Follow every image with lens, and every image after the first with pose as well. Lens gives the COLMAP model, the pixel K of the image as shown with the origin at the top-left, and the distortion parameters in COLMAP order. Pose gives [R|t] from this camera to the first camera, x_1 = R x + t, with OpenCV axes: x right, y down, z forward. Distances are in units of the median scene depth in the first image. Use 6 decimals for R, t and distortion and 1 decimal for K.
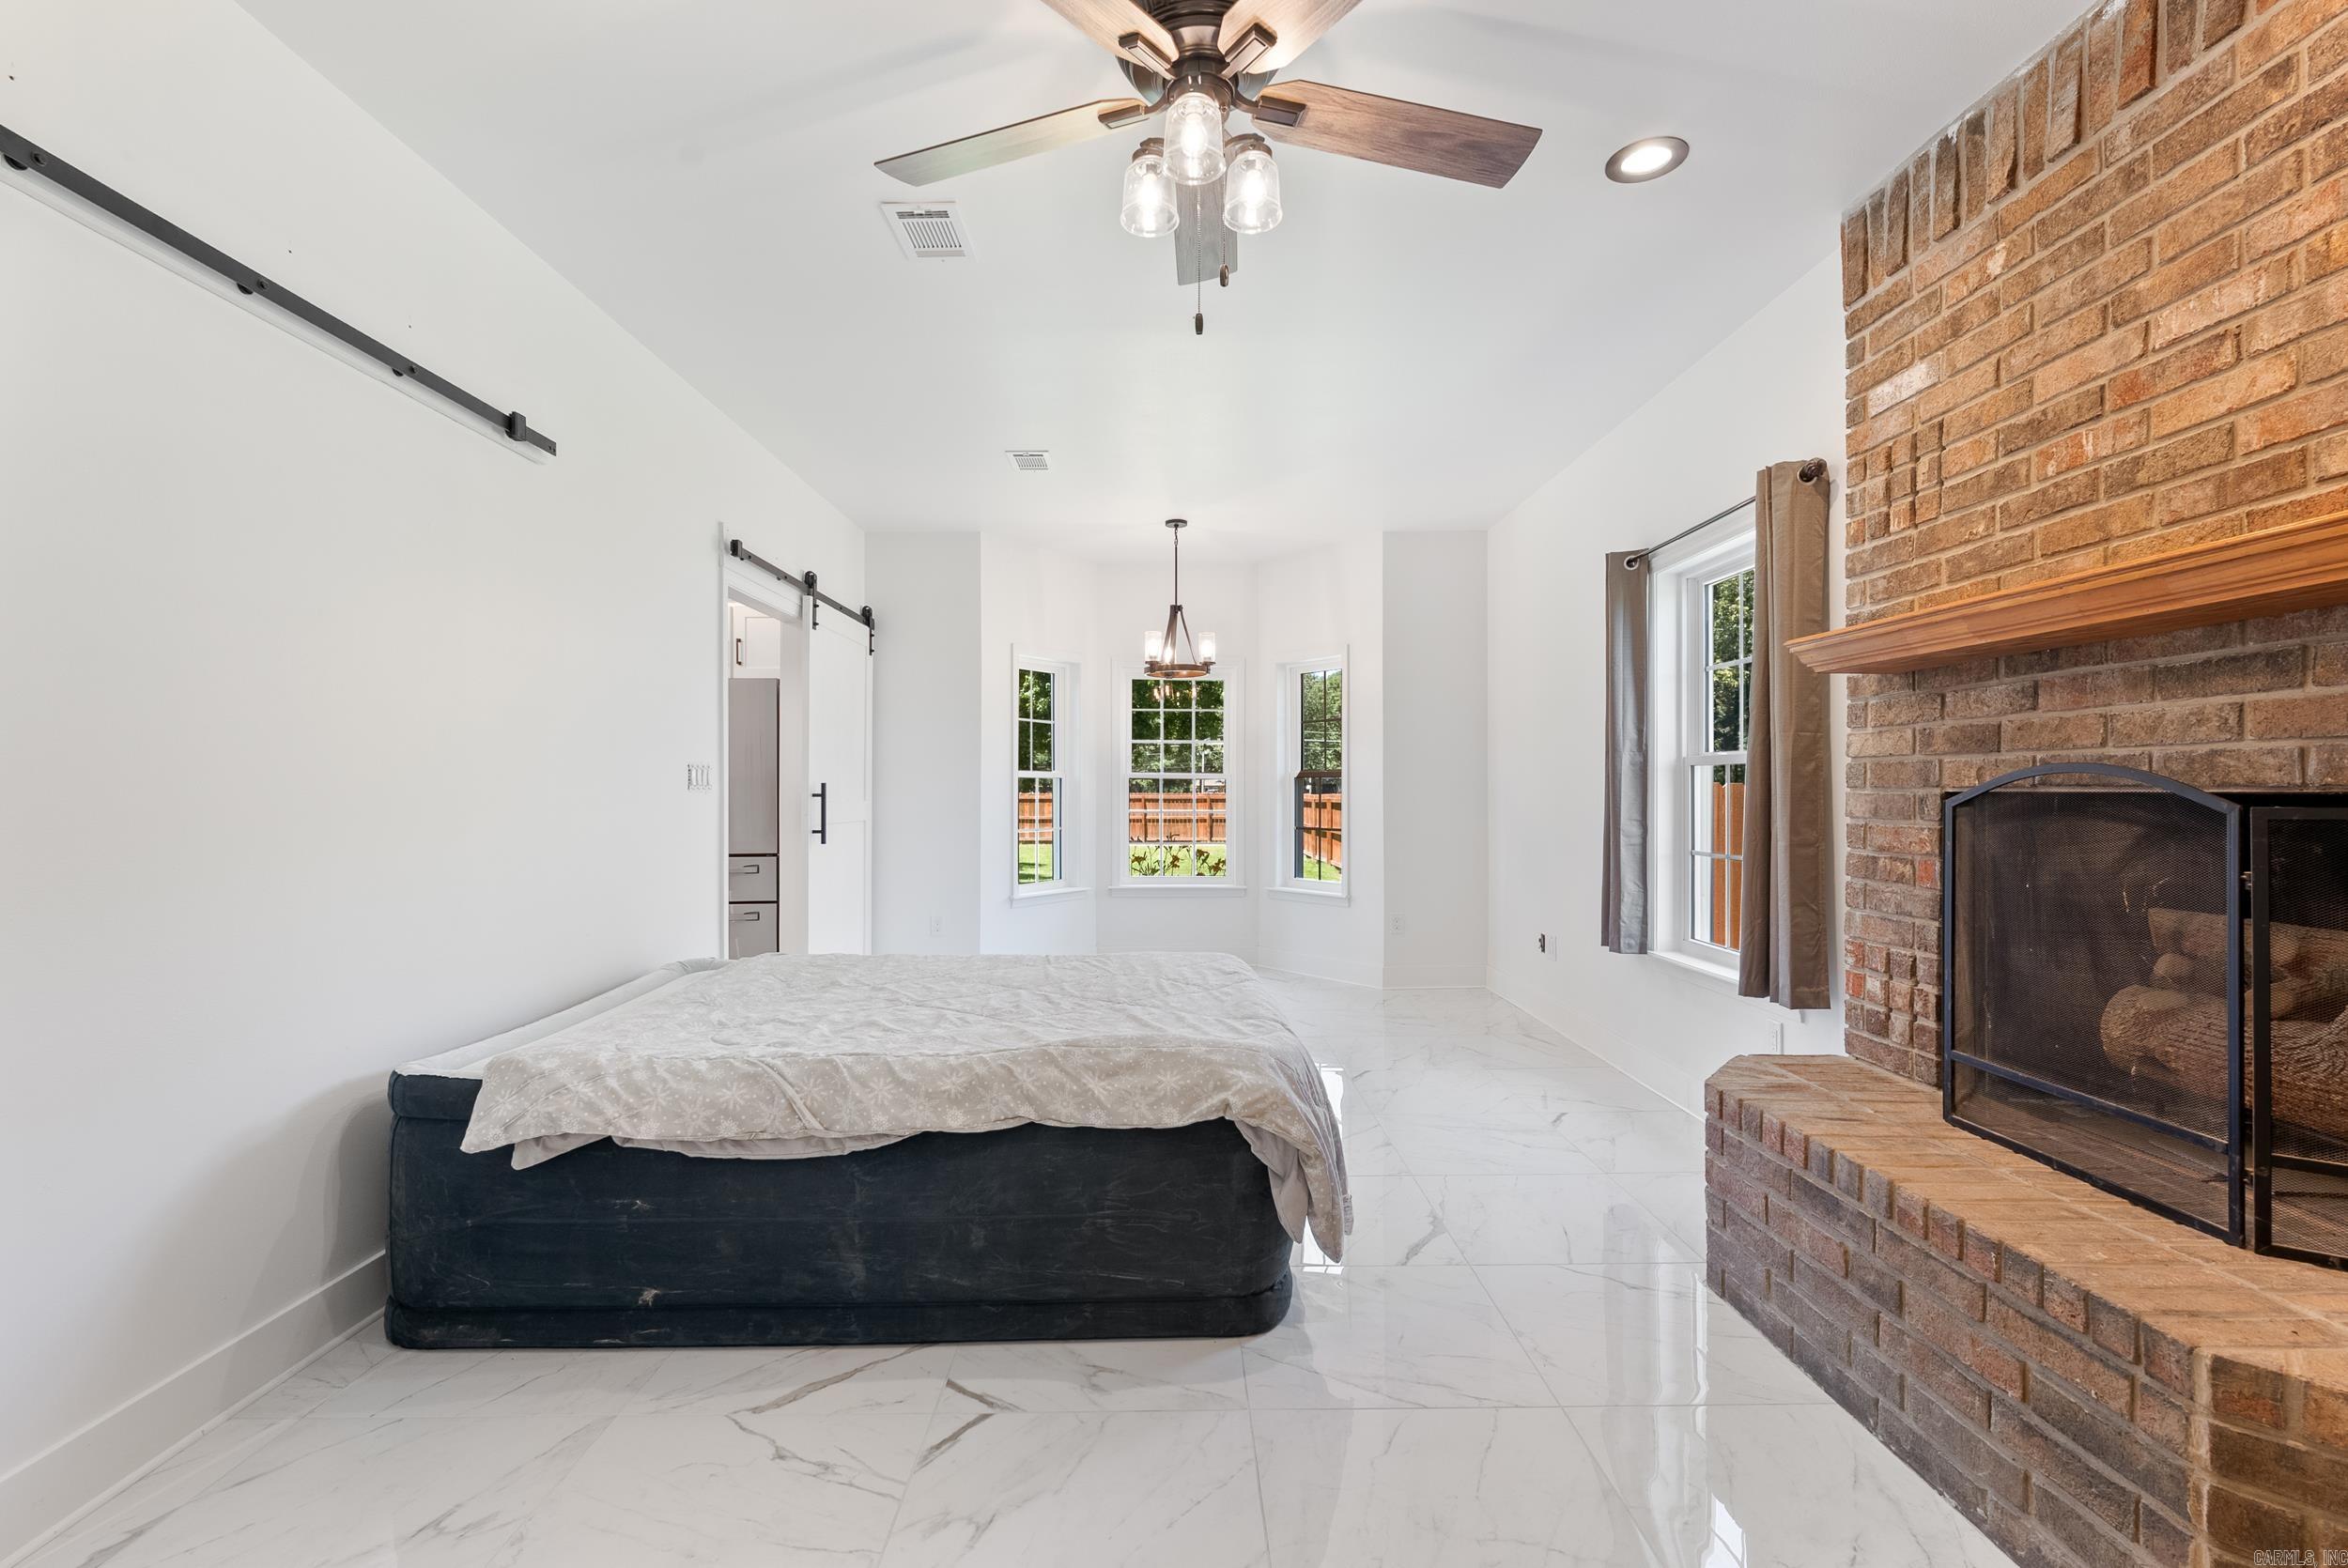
lens RADIAL K [[1037.5, 0, 1175.1], [0, 1037.5, 785.3], [0, 0, 1]] dist [-0.006921, 0.000417]
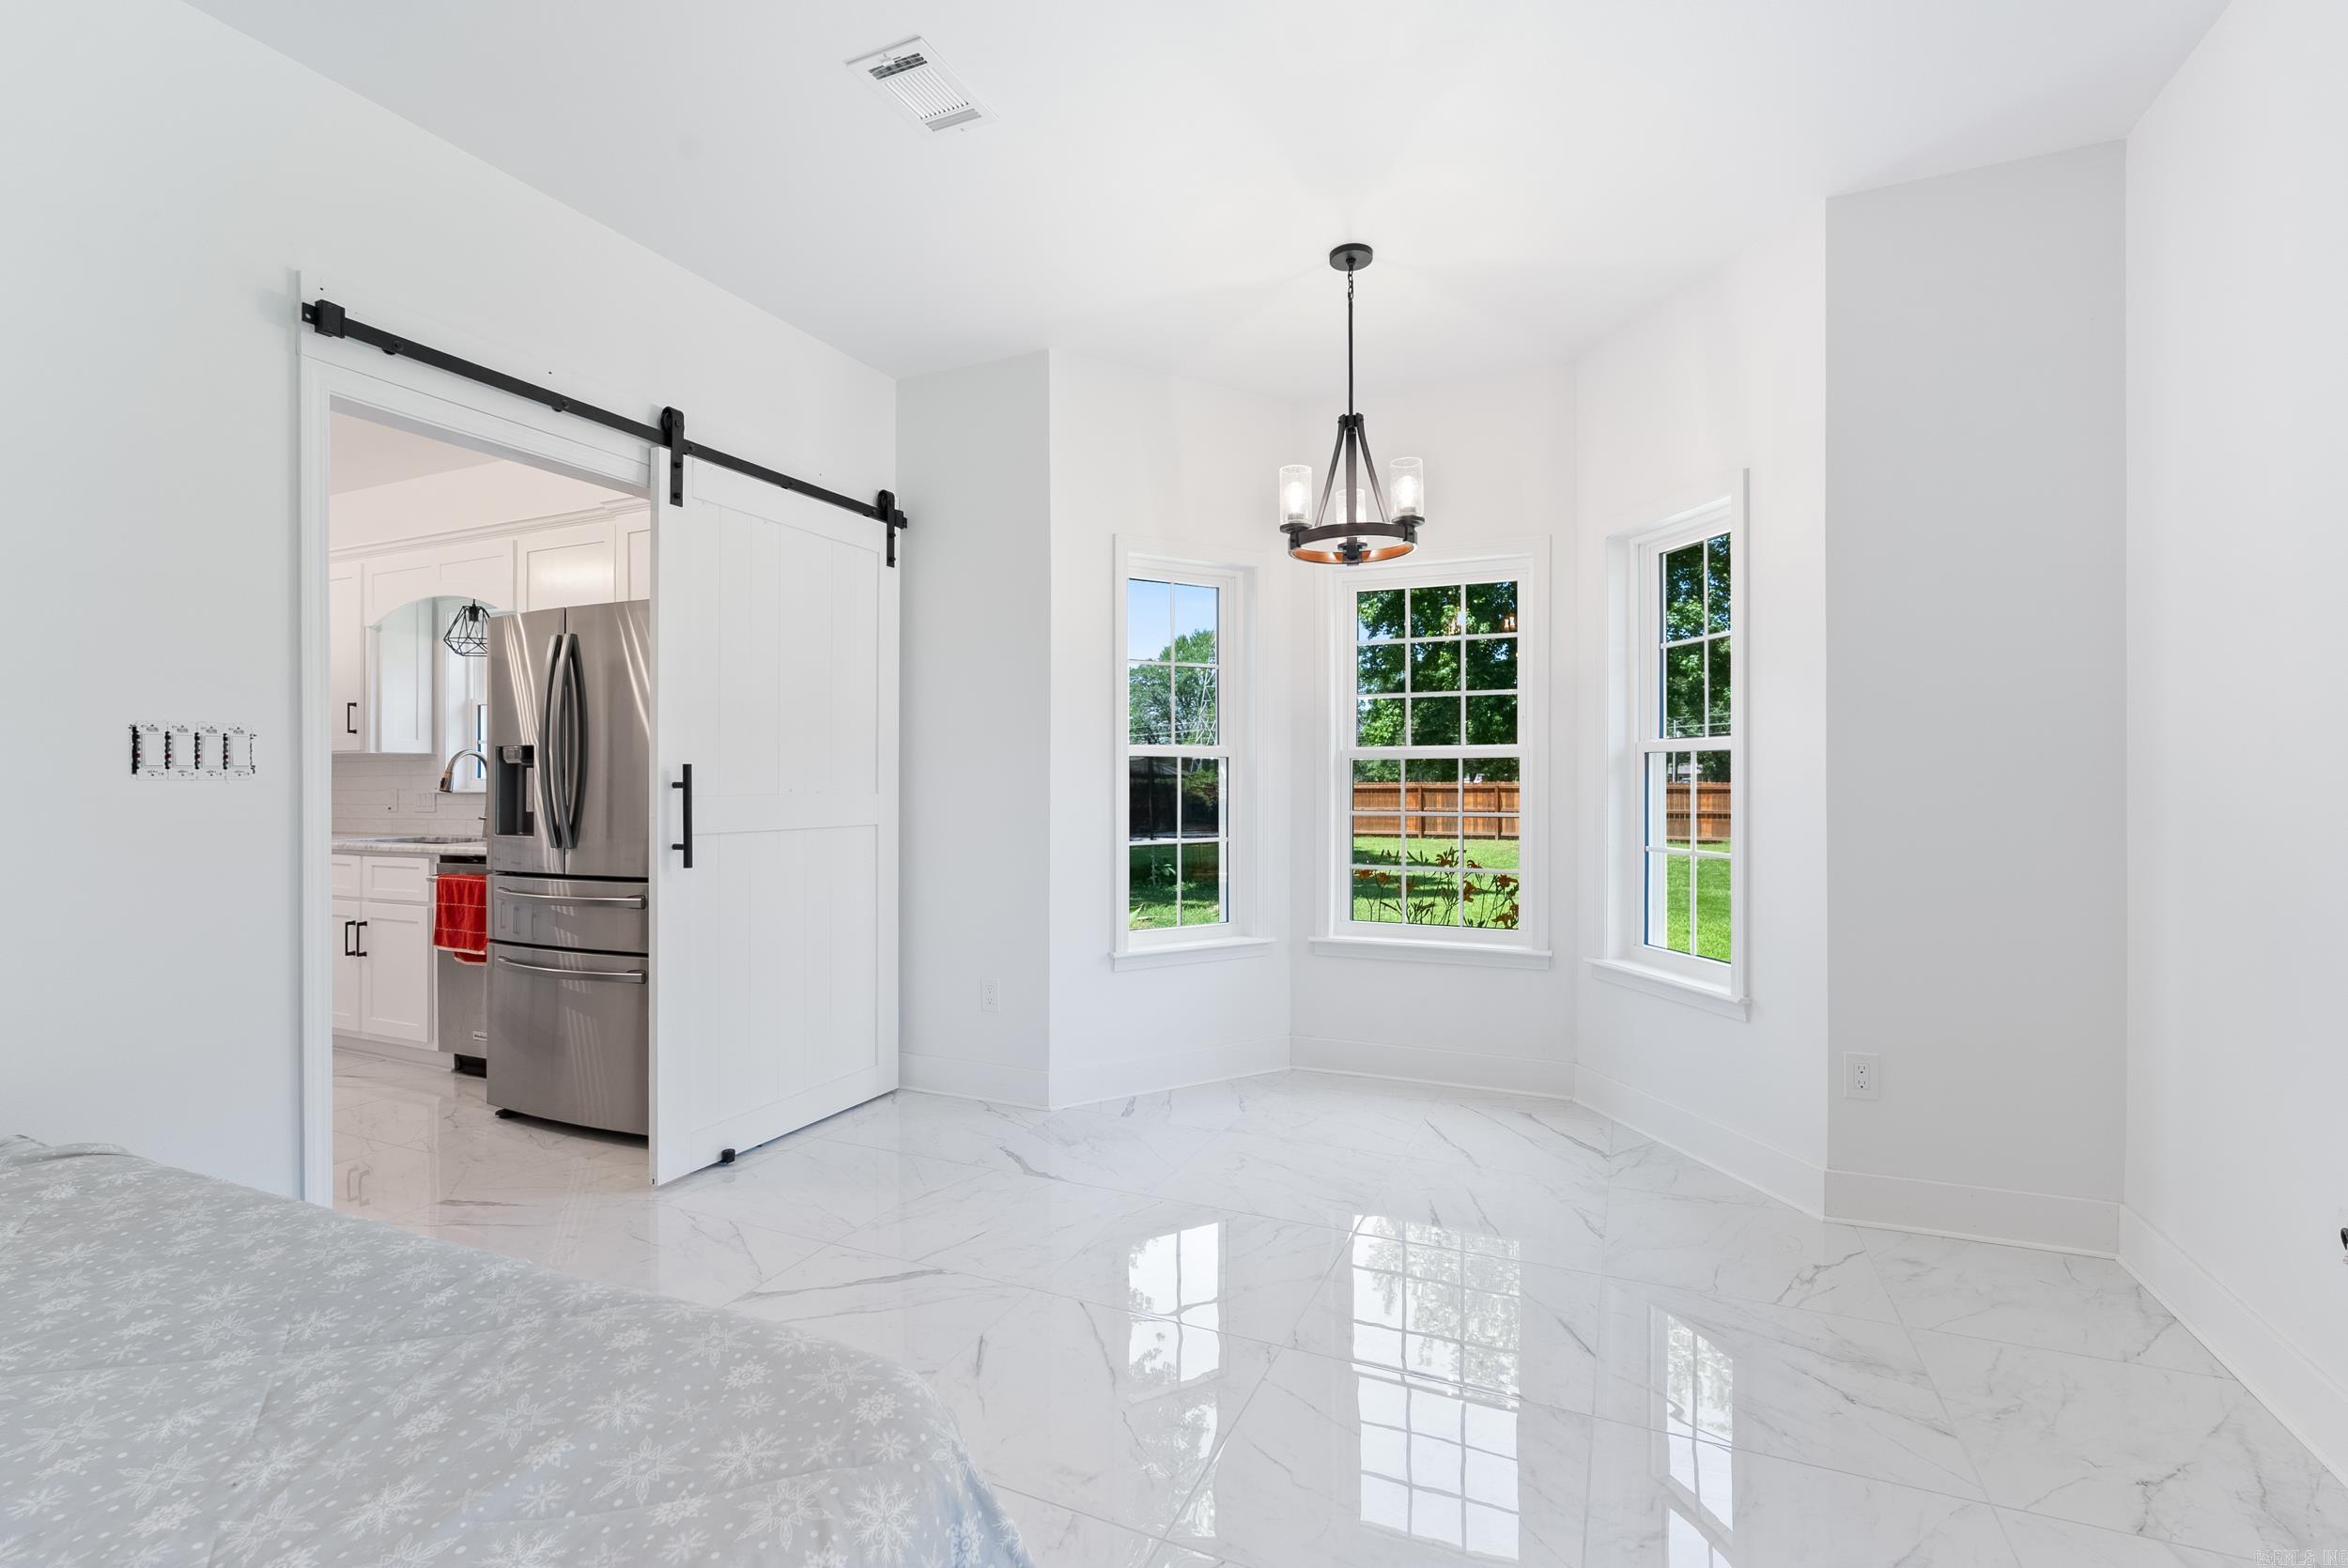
lens RADIAL K [[1037.5, 0, 1180.1], [0, 1037.5, 784.7], [0, 0, 1]] dist [-0.006921, 0.000417]
pose [[0.910599, -0.001133, -0.413290, 0.363188], [0.003527, 0.999981, 0.005029, 0.016461], [0.413276, -0.006037, 0.910586, 1.326039]]
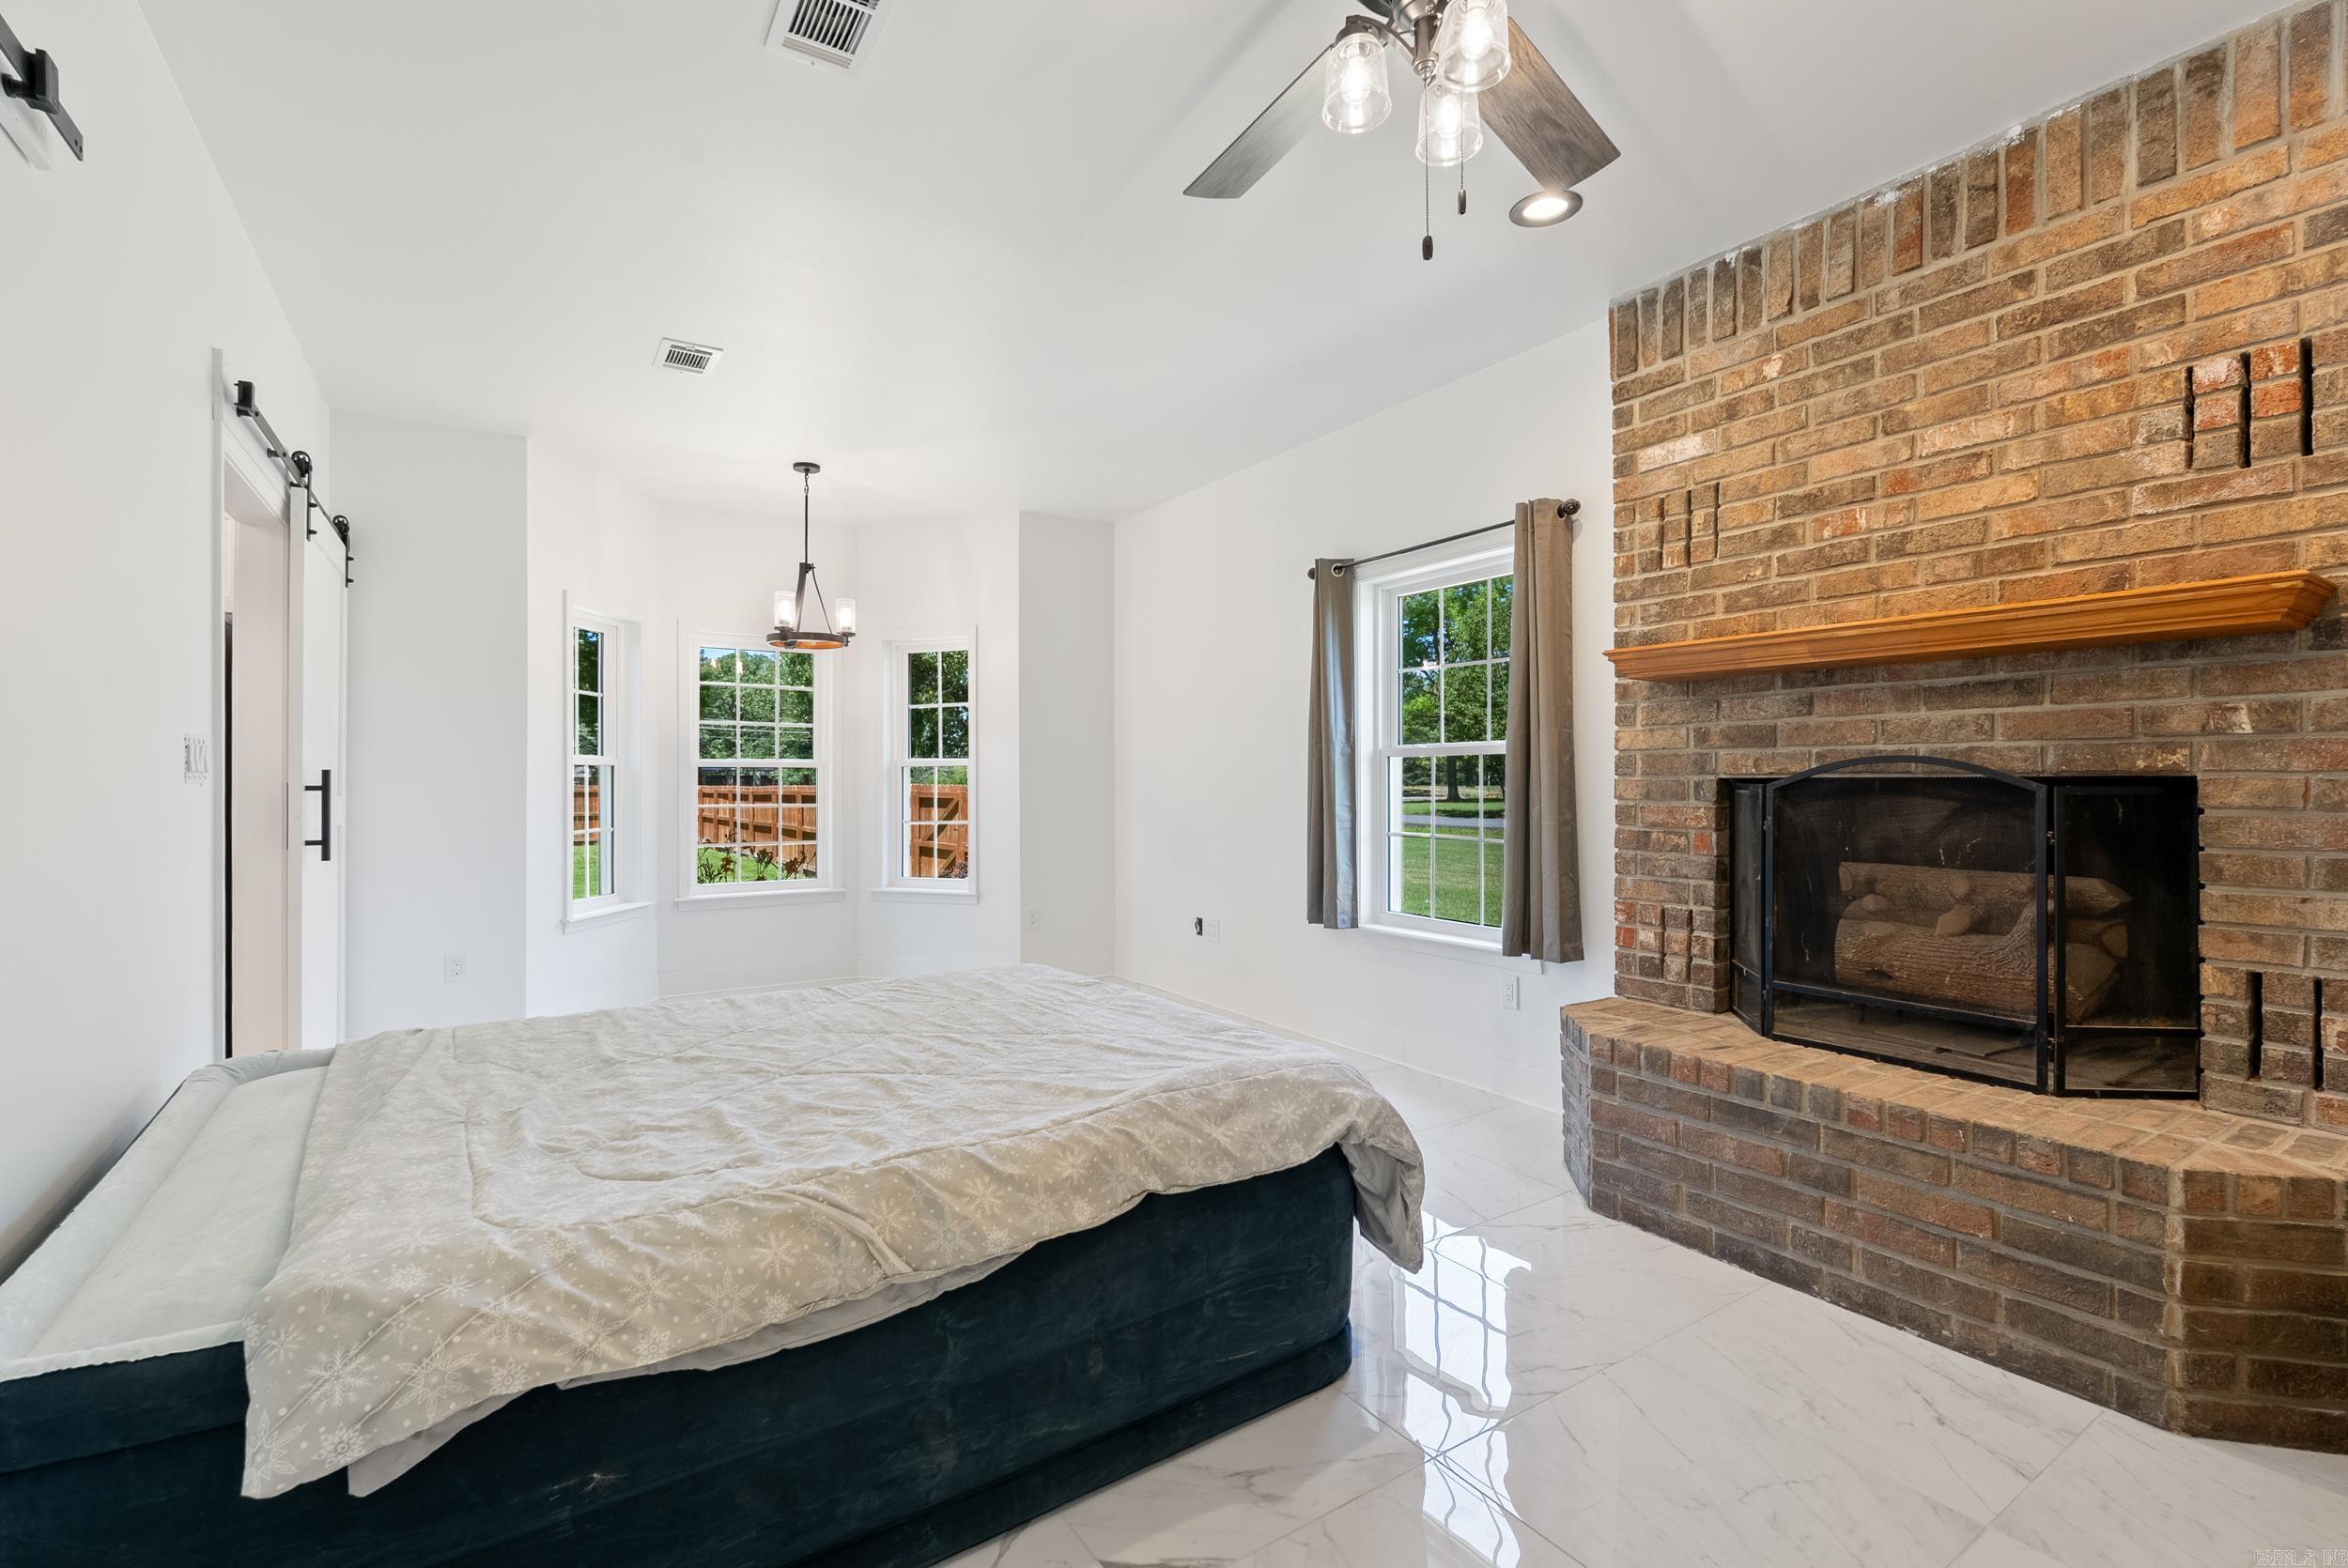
lens RADIAL K [[1037.5, 0, 1173.4], [0, 1037.5, 775.5], [0, 0, 1]] dist [-0.006921, 0.000417]
pose [[0.843012, 0.000469, 0.537895, -0.539662], [0.000386, 0.999999, -0.001477, 0.005255], [-0.537895, 0.001453, 0.843011, 0.316084]]
